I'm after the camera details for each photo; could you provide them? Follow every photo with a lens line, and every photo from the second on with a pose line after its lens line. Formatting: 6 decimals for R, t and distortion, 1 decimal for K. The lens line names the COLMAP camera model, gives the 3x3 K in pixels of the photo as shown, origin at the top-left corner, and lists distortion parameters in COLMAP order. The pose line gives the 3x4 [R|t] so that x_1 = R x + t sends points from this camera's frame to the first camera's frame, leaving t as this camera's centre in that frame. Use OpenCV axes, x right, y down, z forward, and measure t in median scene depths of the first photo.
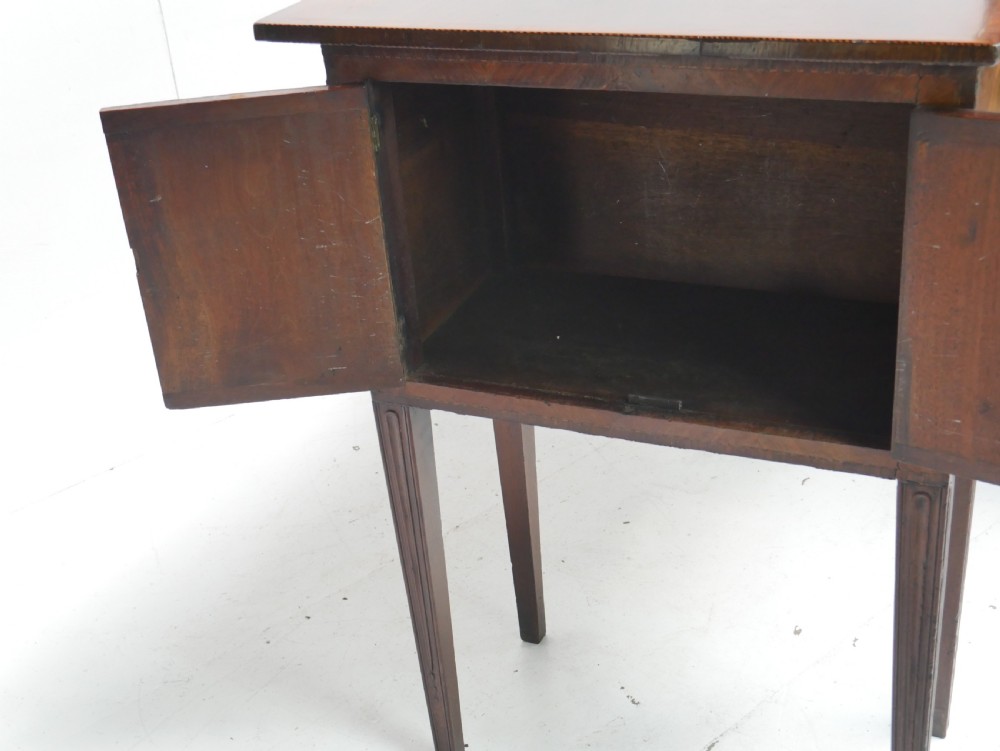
lens RADIAL K [[1368.1, 0, 500.0], [0, 1368.1, 375.5], [0, 0, 1]] dist [0.017886, -0.016400]
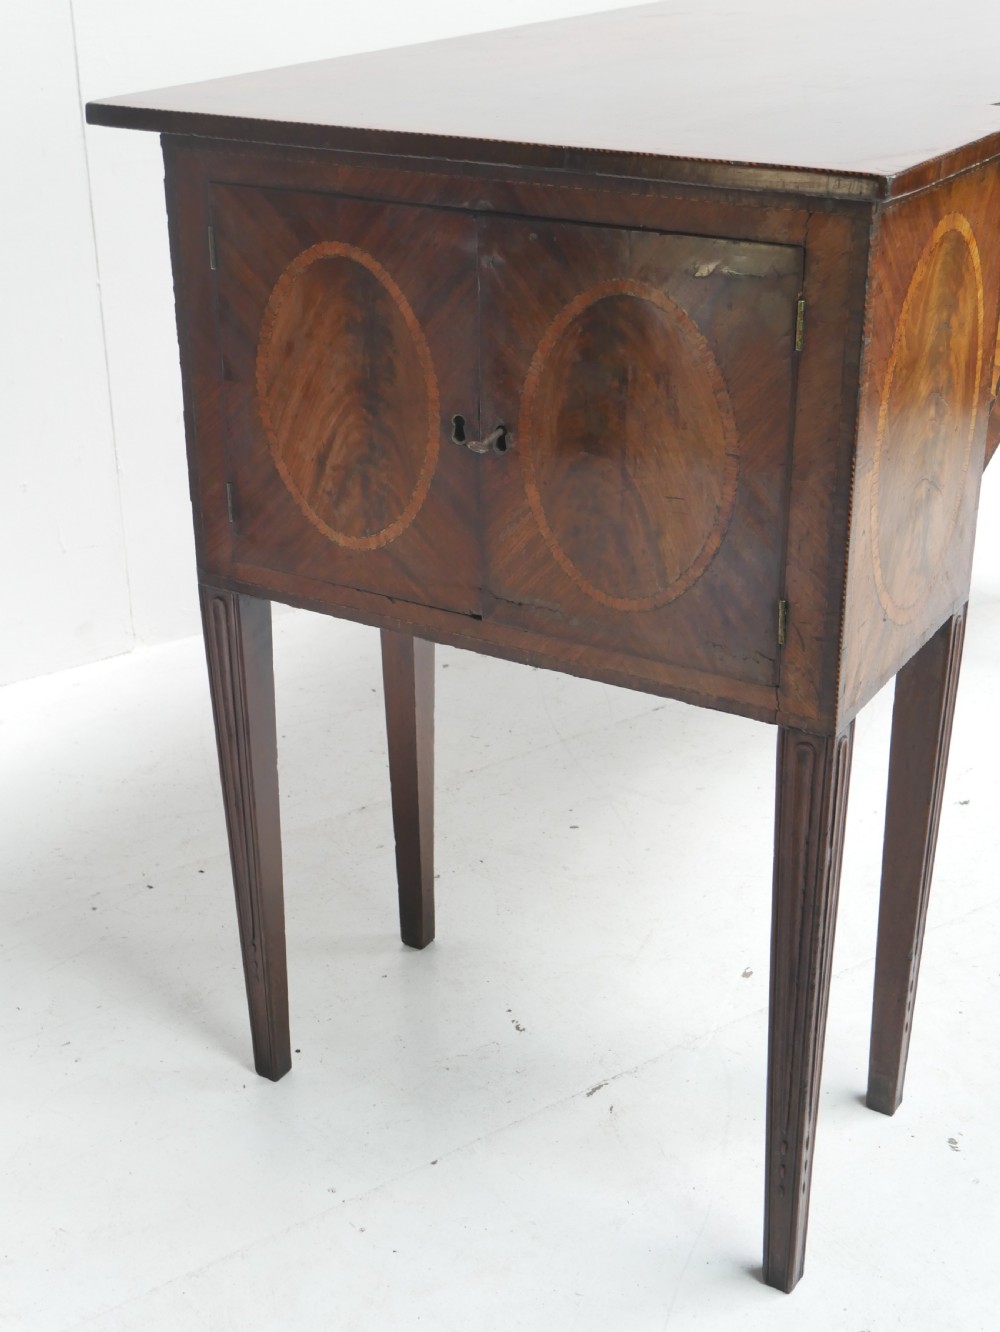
lens RADIAL K [[1822.3, 0, 500.0], [0, 1822.3, 666.0], [0, 0, 1]] dist [0.017886, -0.016400]
pose [[0.990668, 0.116604, -0.070570, 0.168453], [-0.119127, 0.992342, -0.032658, 0.081533], [0.066222, 0.040760, 0.996972, -0.073782]]
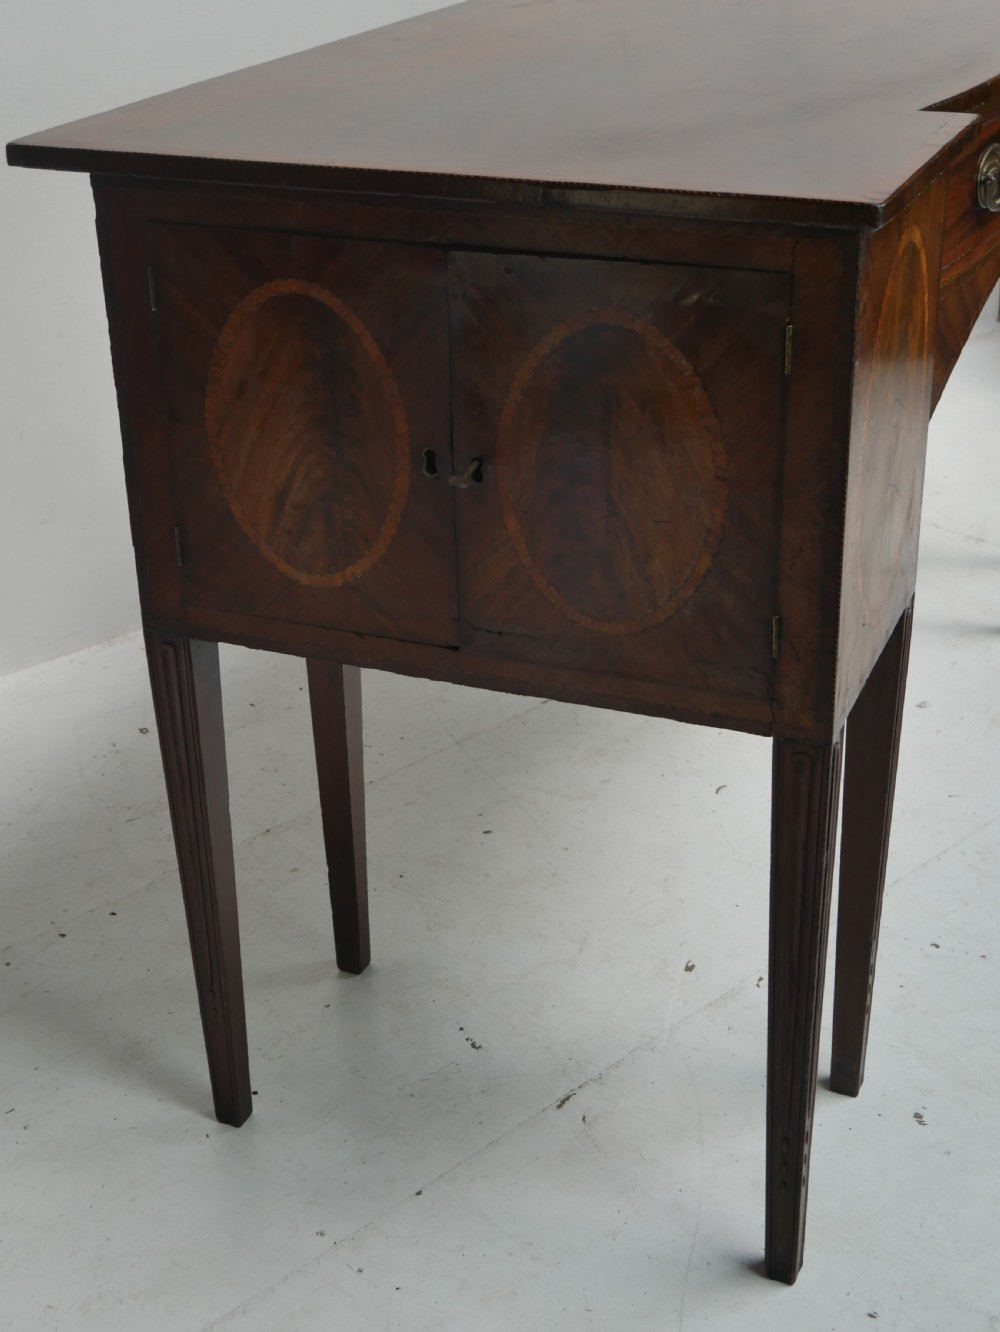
lens RADIAL K [[1900.1, 0, 500.0], [0, 1900.1, 666.0], [0, 0, 1]] dist [0.015848, -0.005478]
pose [[0.997442, 0.041740, 0.058036, 0.049467], [-0.040469, 0.998918, -0.022896, 0.056241], [-0.058928, 0.020489, 0.998052, -0.110128]]
